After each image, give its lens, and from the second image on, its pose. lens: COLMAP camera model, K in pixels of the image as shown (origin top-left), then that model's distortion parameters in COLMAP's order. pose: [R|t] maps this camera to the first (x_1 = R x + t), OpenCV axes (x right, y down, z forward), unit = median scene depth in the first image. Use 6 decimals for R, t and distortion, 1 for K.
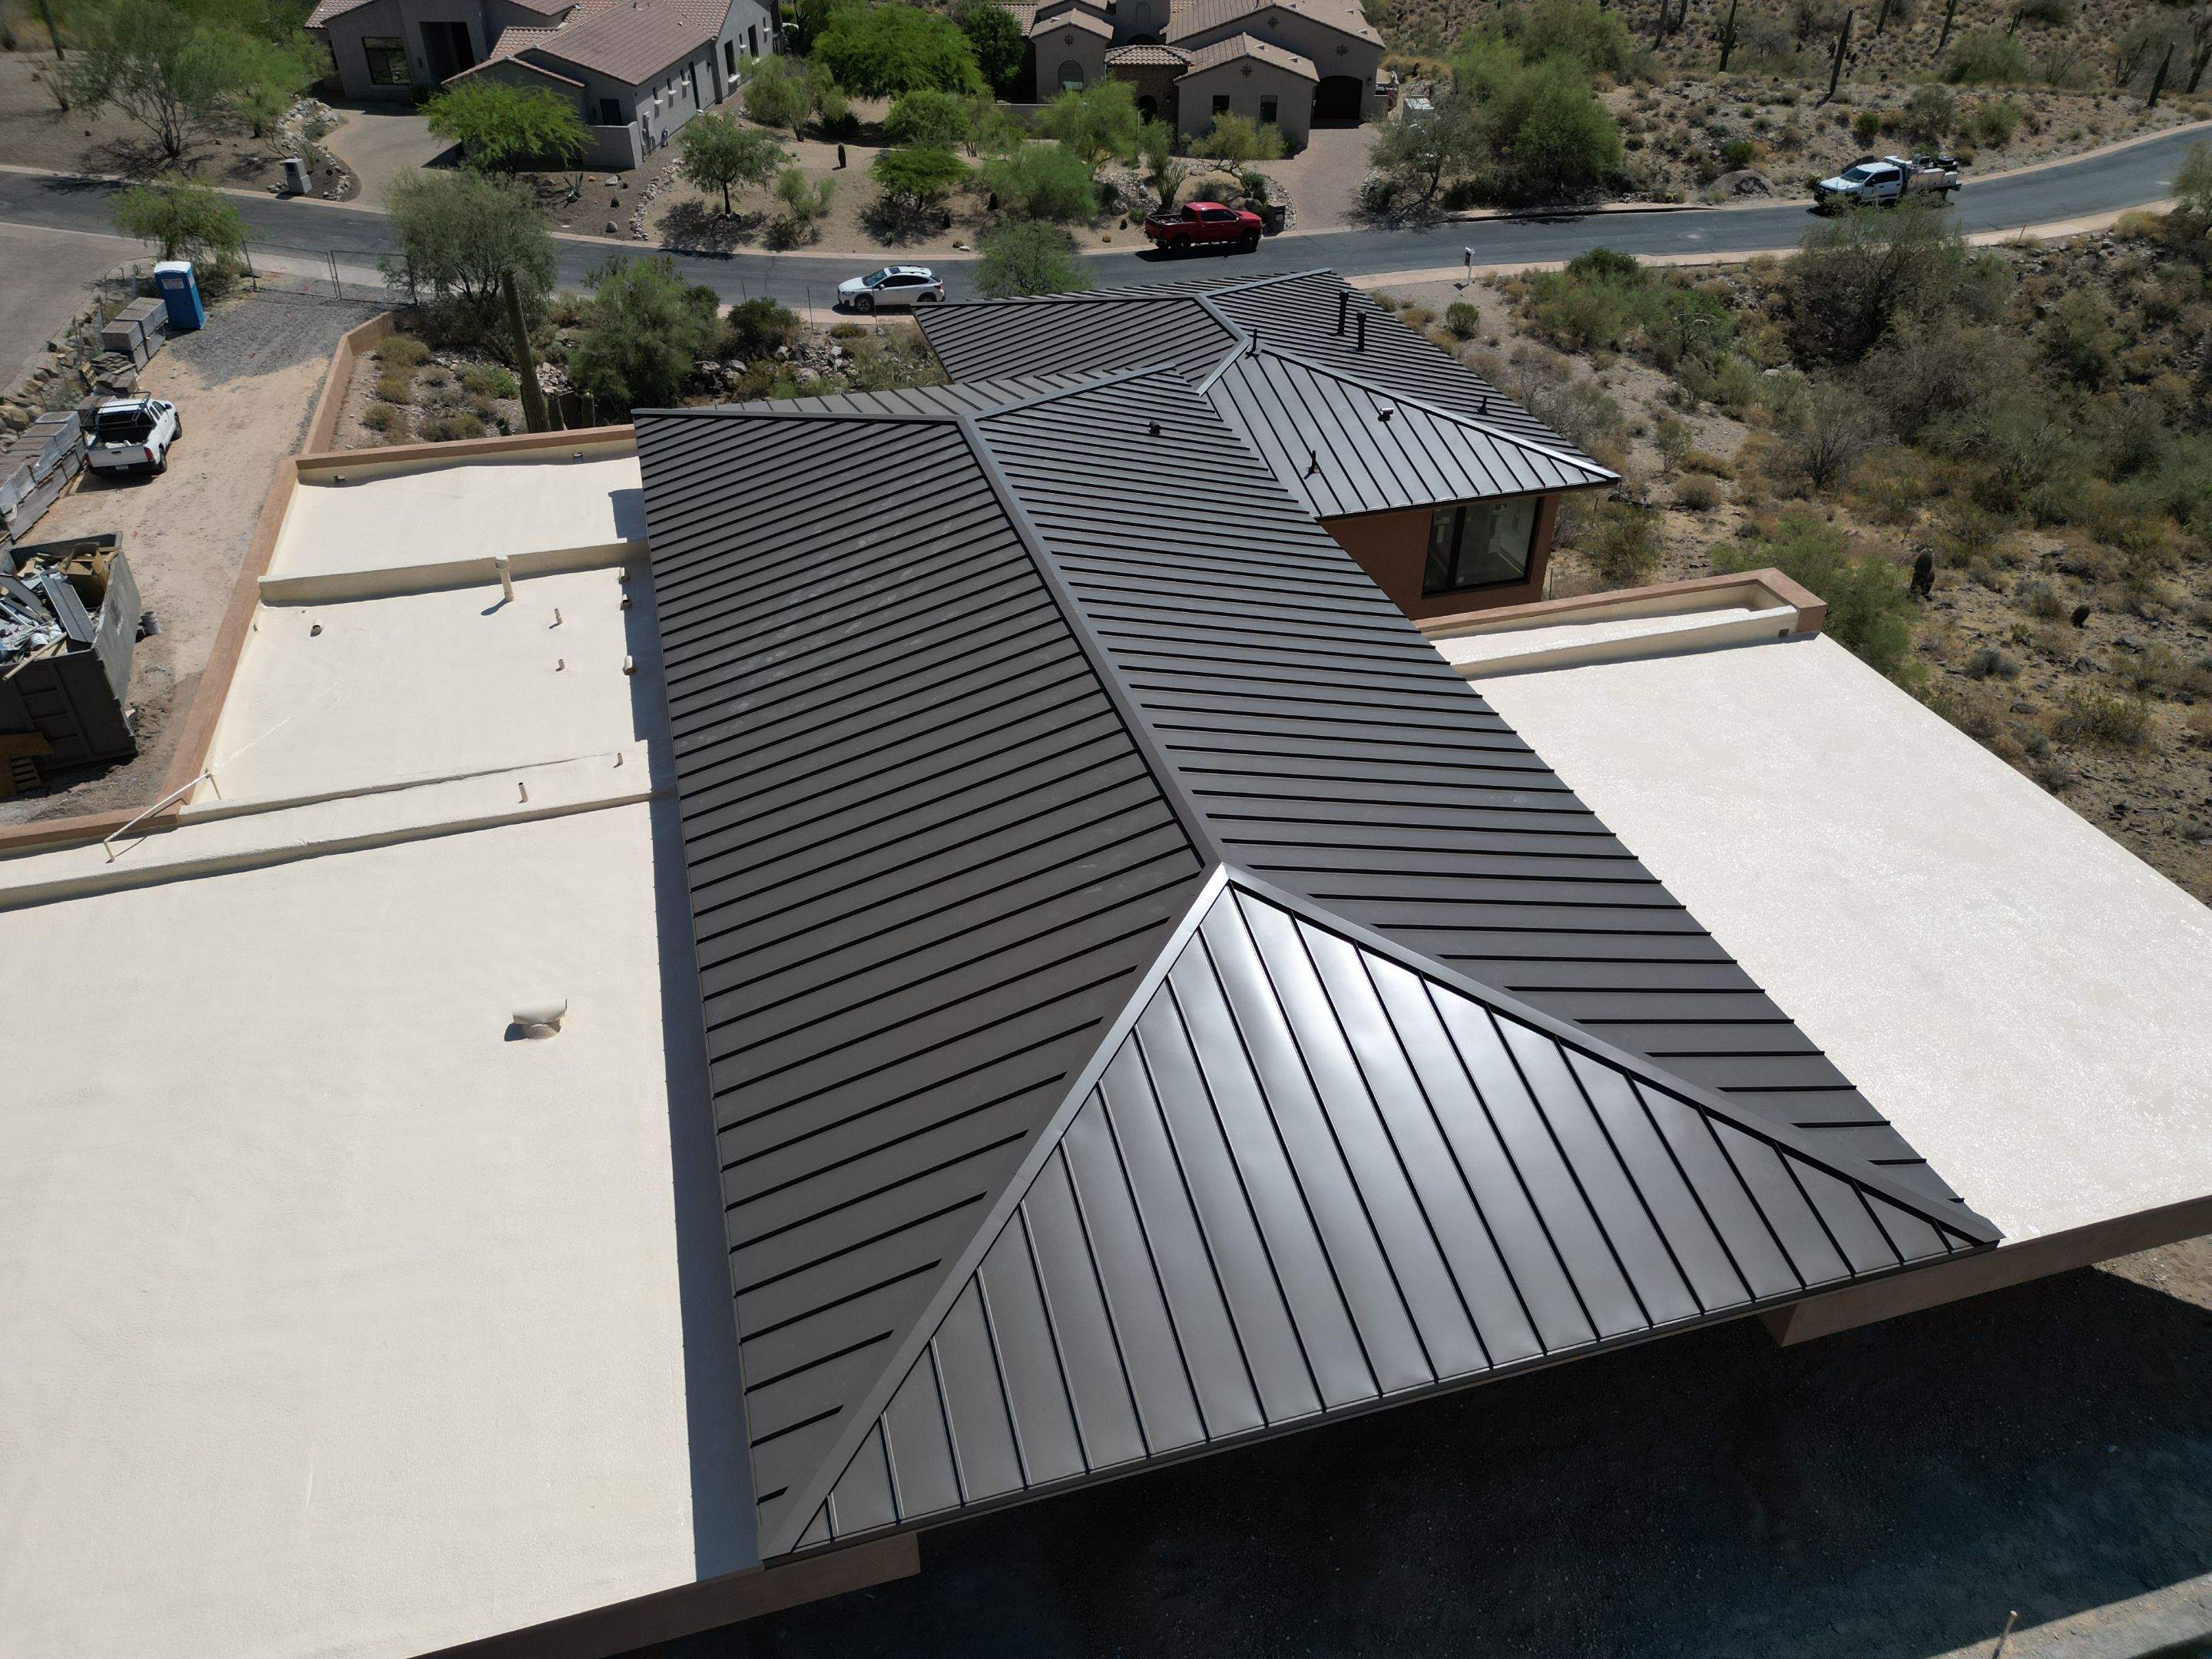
lens RADIAL K [[1558.8, 0, 1102.1], [0, 1558.8, 826.6], [0, 0, 1]] dist [0.039521, -0.029995]
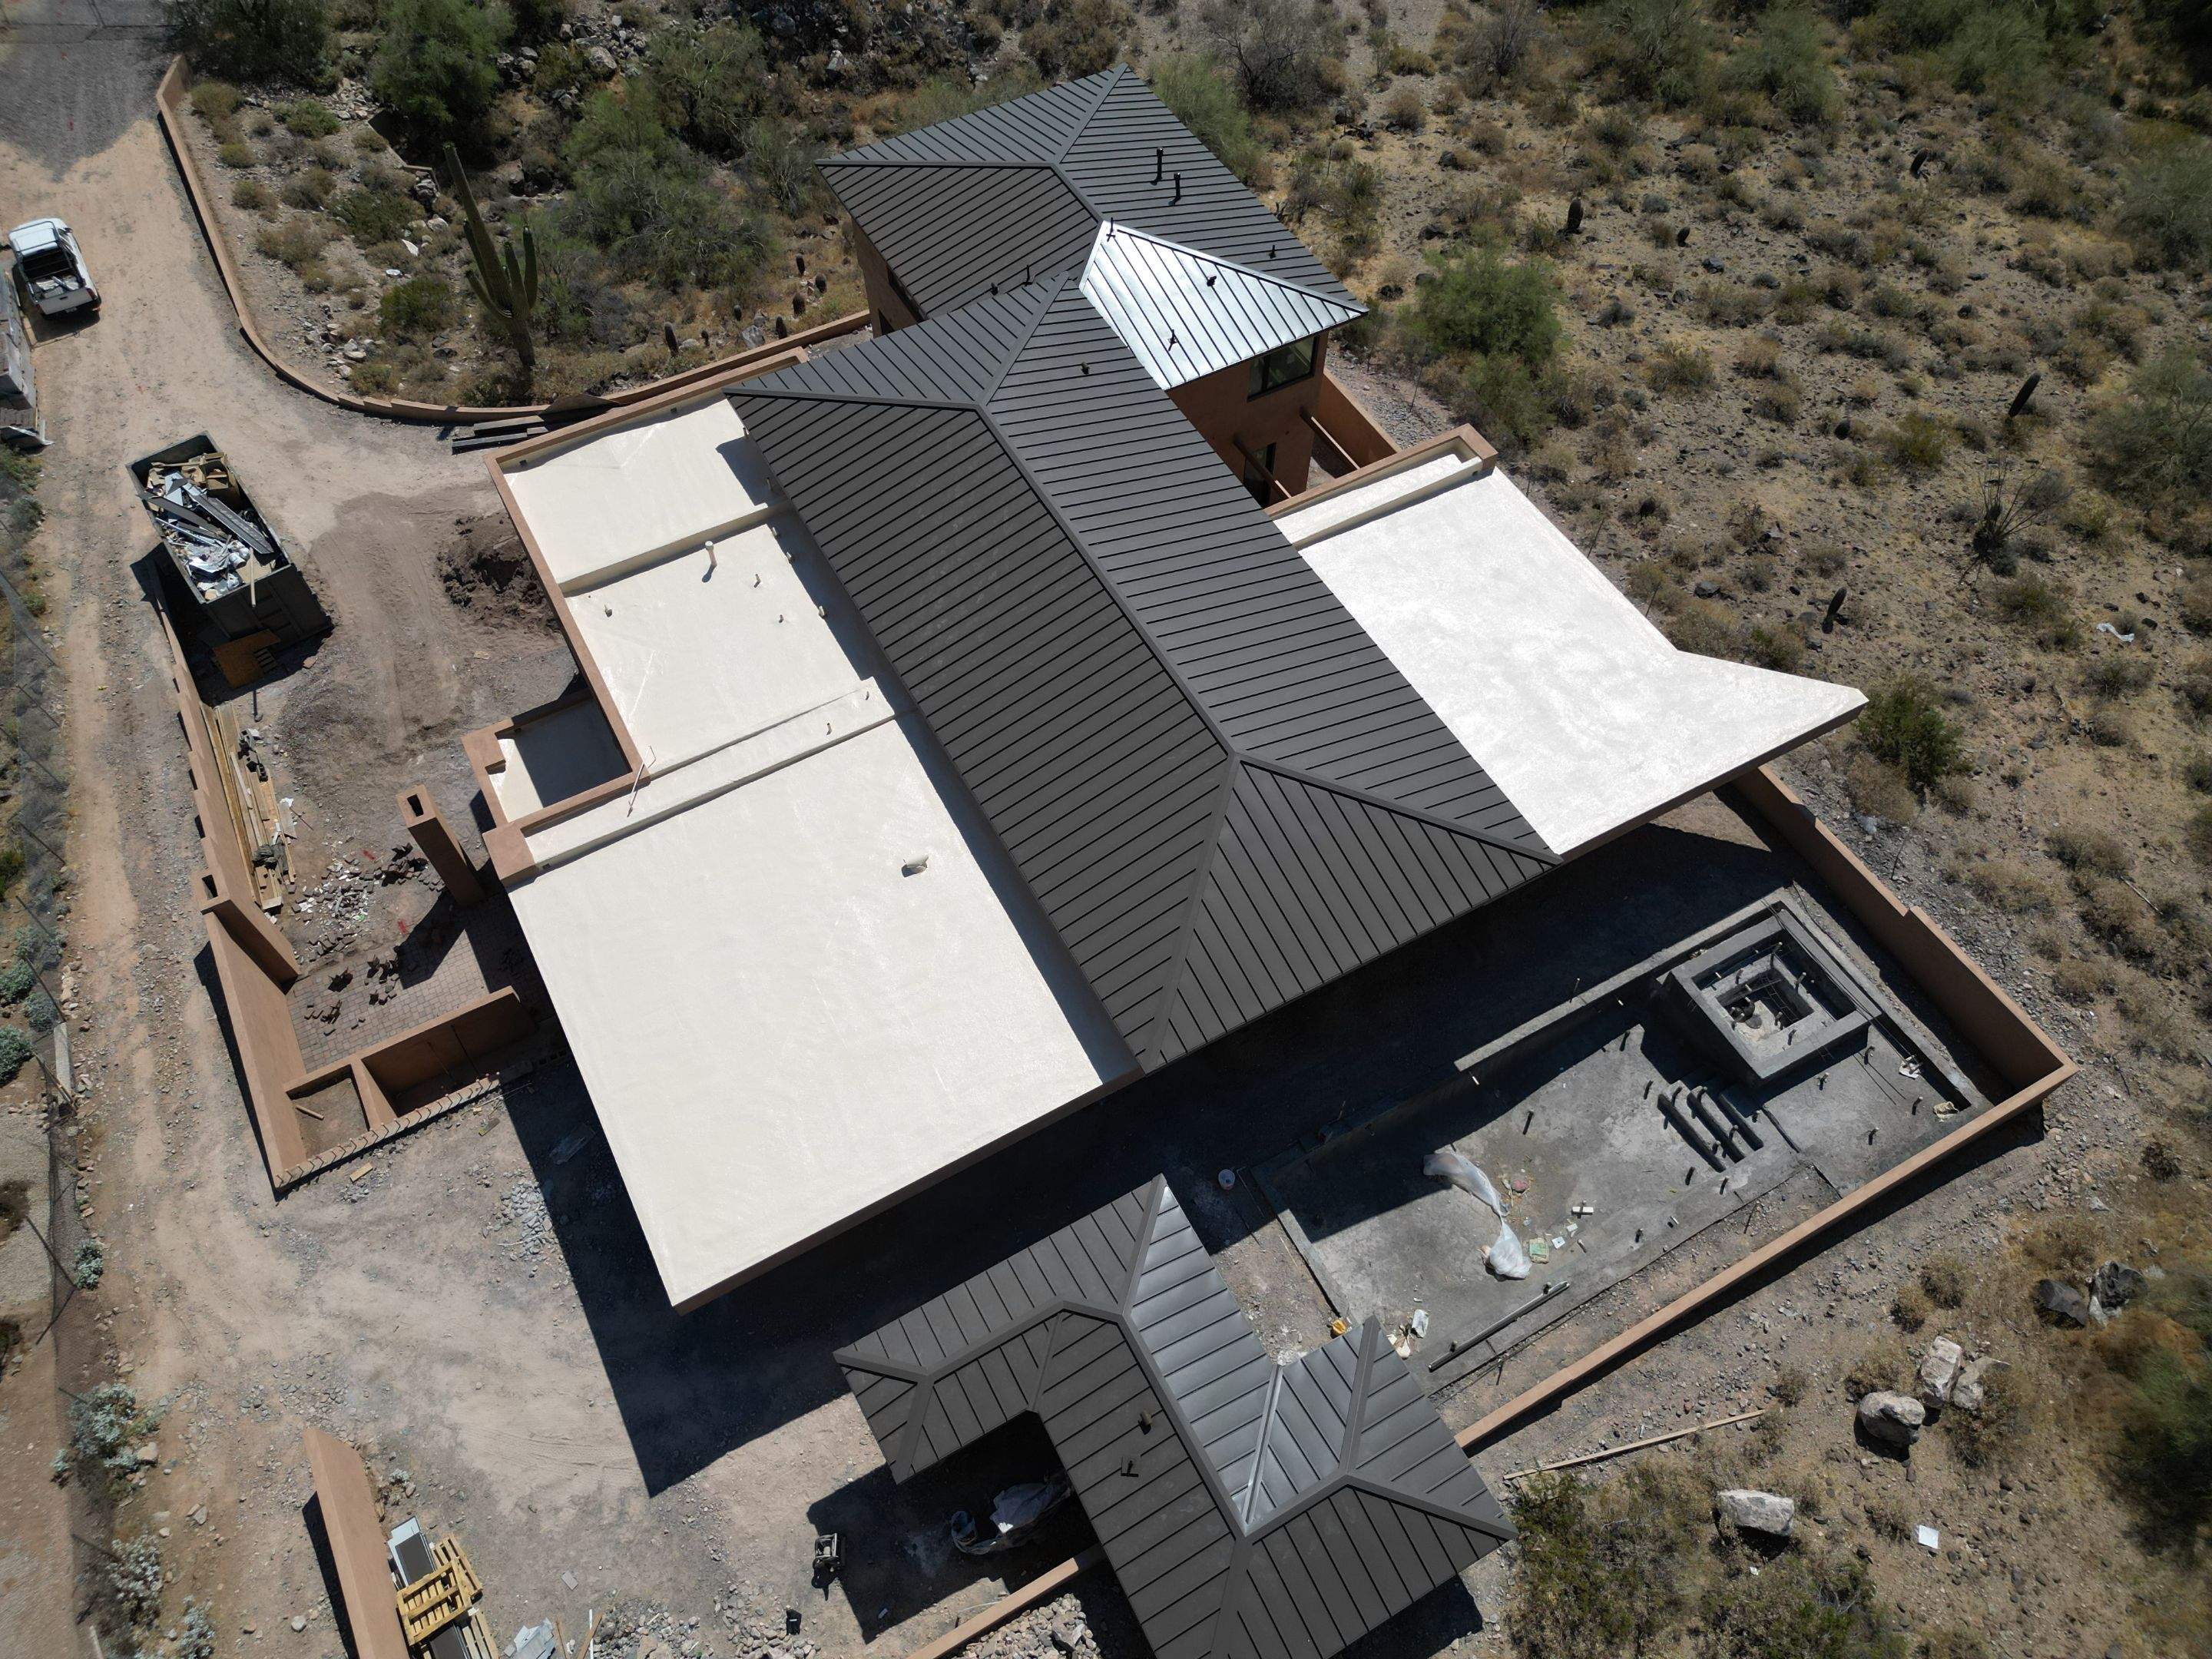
lens RADIAL K [[1558.8, 0, 1100.6], [0, 1558.8, 839.5], [0, 0, 1]] dist [0.039521, -0.029995]
pose [[0.974432, -0.189310, 0.121012, -0.146265], [0.131850, 0.917905, 0.374253, -0.261402], [-0.181928, -0.348729, 0.919397, -0.377375]]
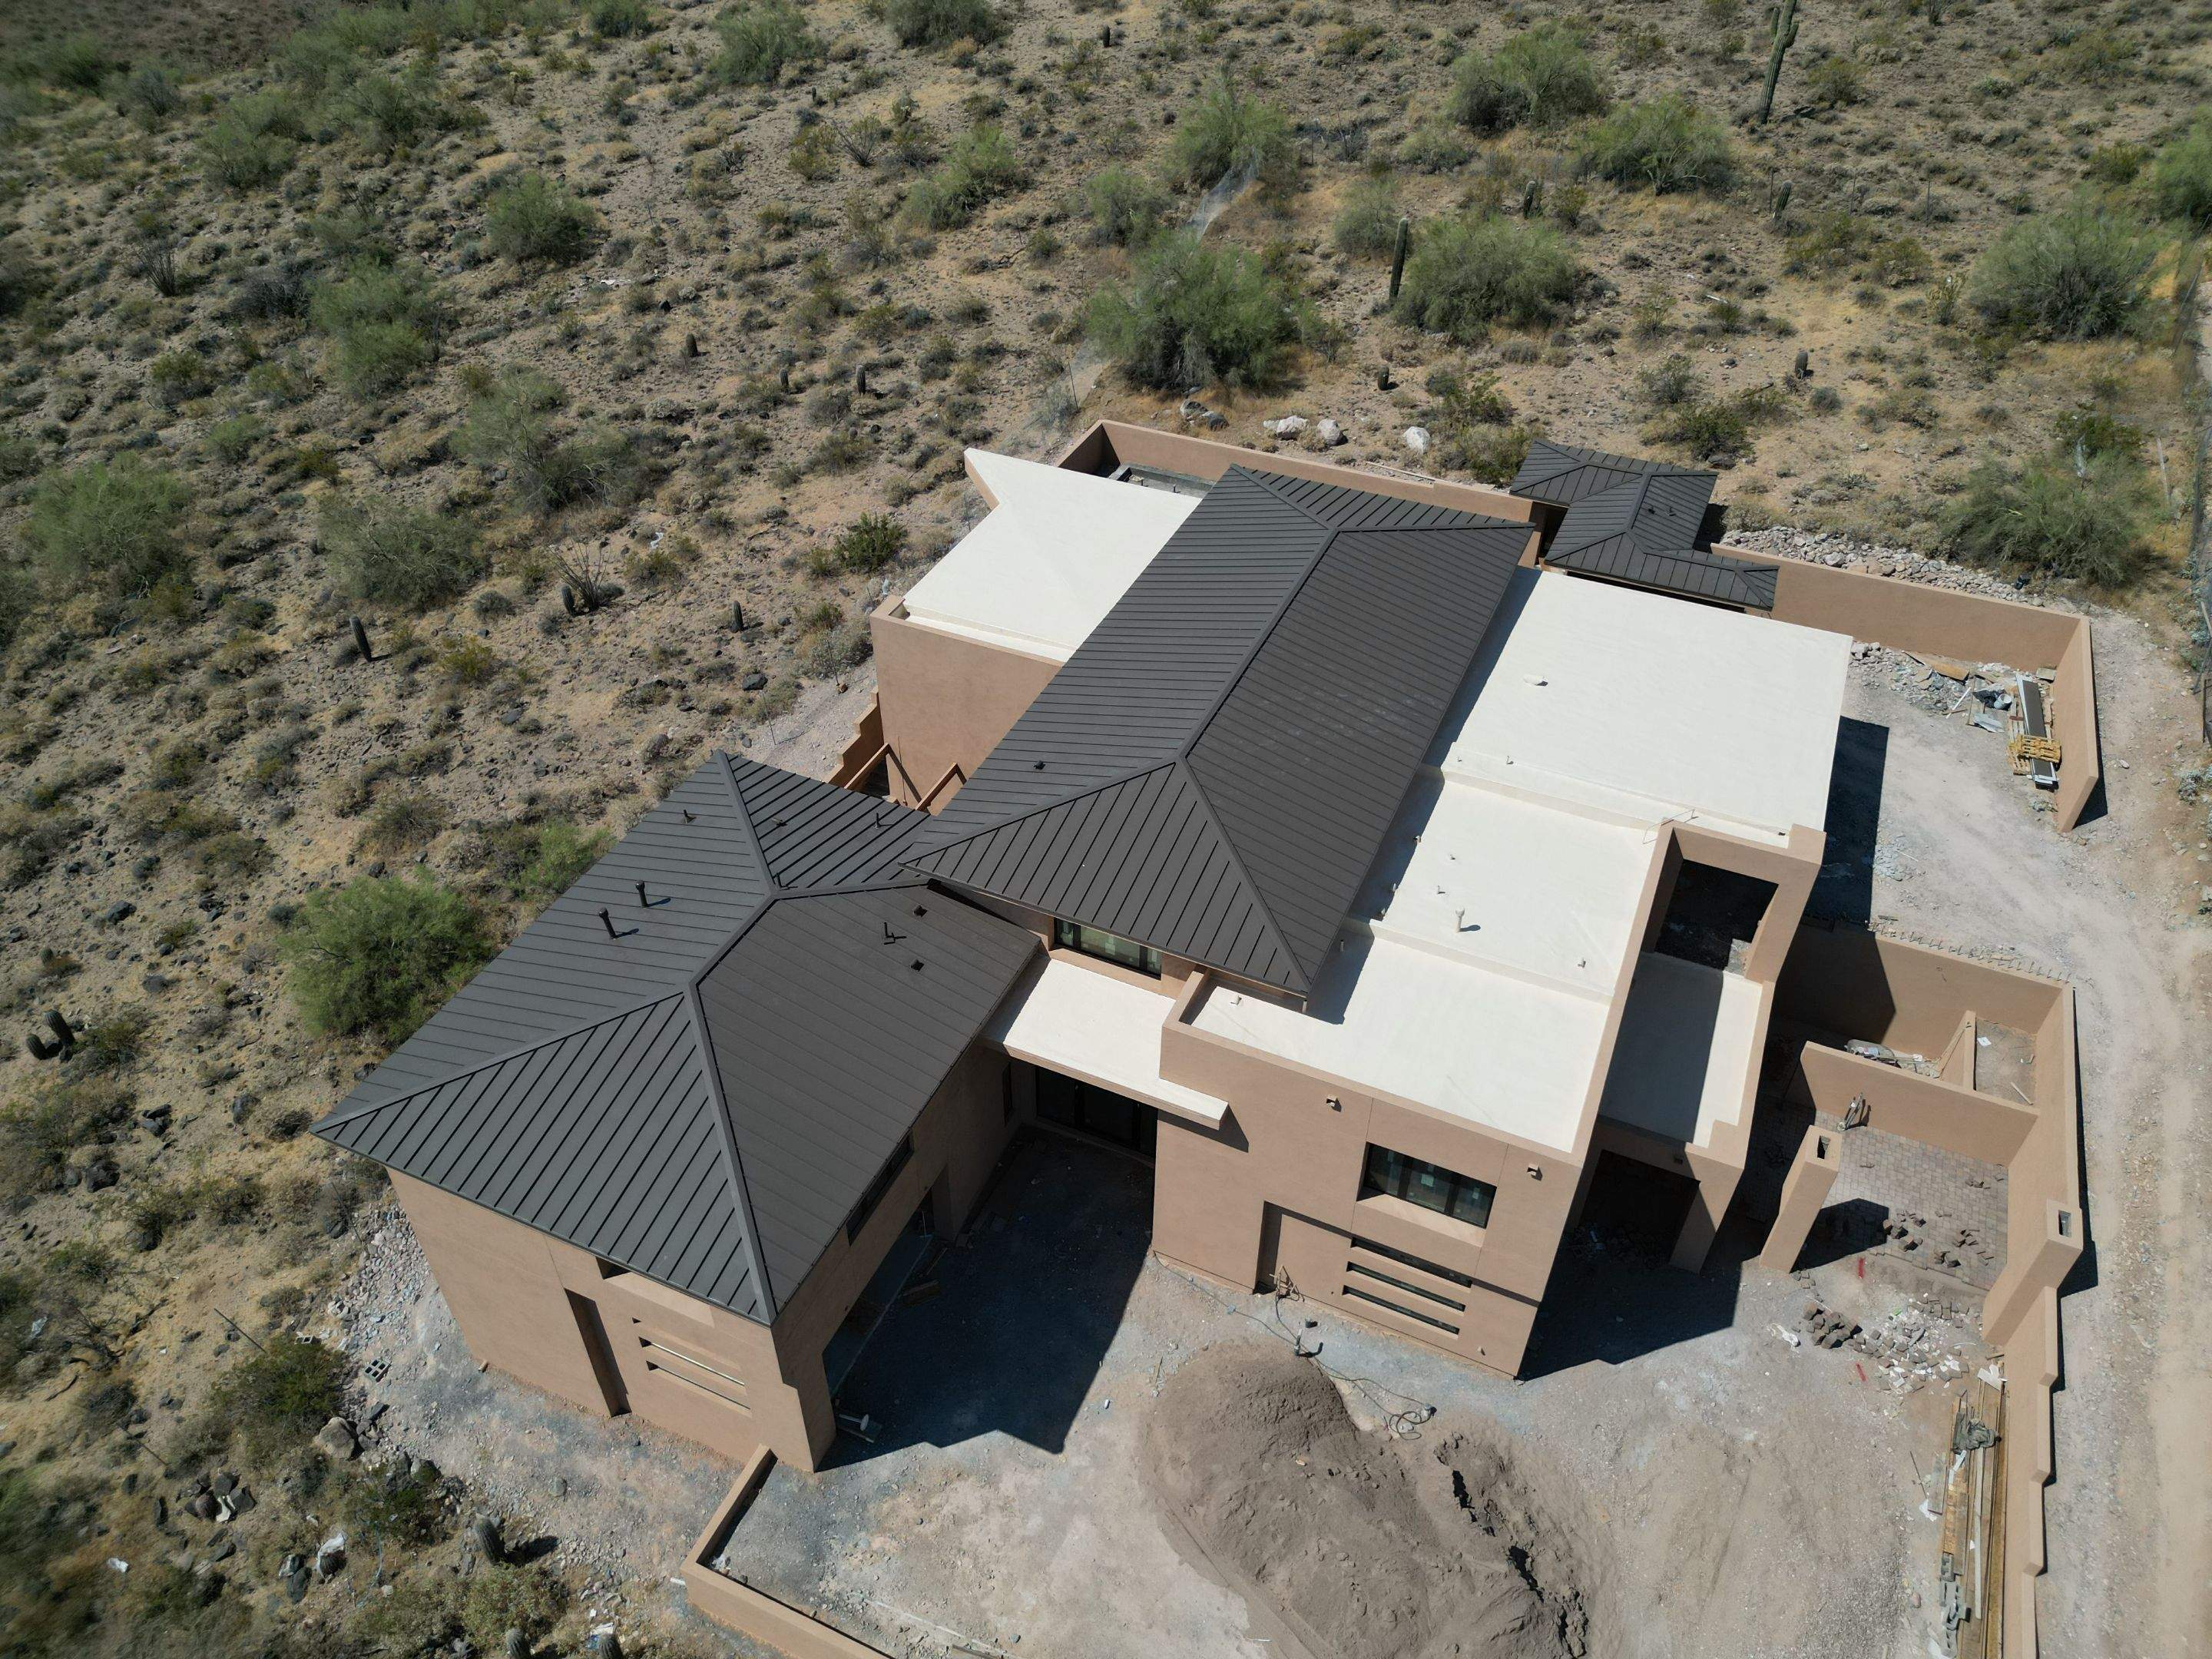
lens RADIAL K [[1558.8, 0, 1101.8], [0, 1558.8, 832.2], [0, 0, 1]] dist [0.039521, -0.029995]
pose [[-0.764699, -0.416467, 0.491722, -0.490255], [0.367778, 0.344519, 0.863740, -0.957762], [-0.529127, 0.841345, -0.110286, 0.767937]]
